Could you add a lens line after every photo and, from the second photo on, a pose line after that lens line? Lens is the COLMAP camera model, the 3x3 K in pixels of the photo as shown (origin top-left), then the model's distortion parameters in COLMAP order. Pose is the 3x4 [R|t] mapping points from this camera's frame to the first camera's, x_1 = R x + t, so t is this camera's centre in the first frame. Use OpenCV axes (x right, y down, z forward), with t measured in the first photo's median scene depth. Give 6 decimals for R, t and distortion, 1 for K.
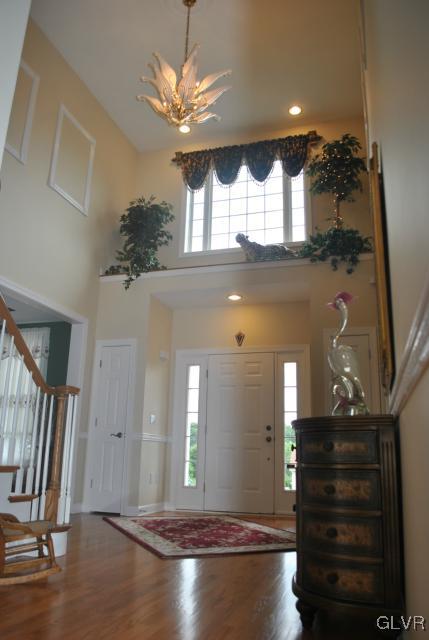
lens RADIAL K [[498.3, 0, 214.5], [0, 498.3, 320.0], [0, 0, 1]] dist [-0.100837, 0.013375]
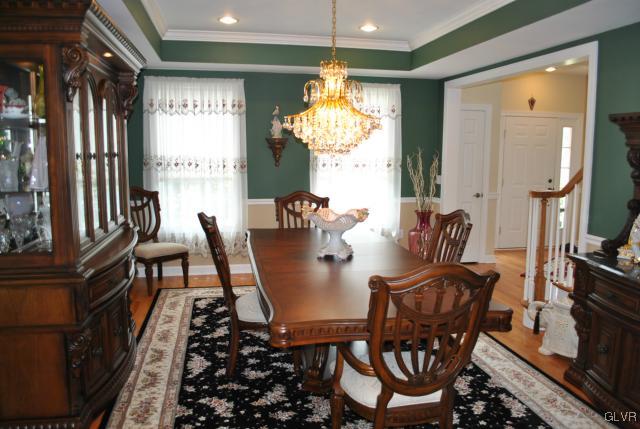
lens RADIAL K [[498.3, 0, 320.0], [0, 498.3, 214.5], [0, 0, 1]] dist [-0.100837, 0.013375]
pose [[0.870482, -0.080502, 0.485572, -0.918685], [-0.090050, 0.943835, 0.317908, -0.031506], [-0.483892, -0.320460, 0.814343, 0.260759]]
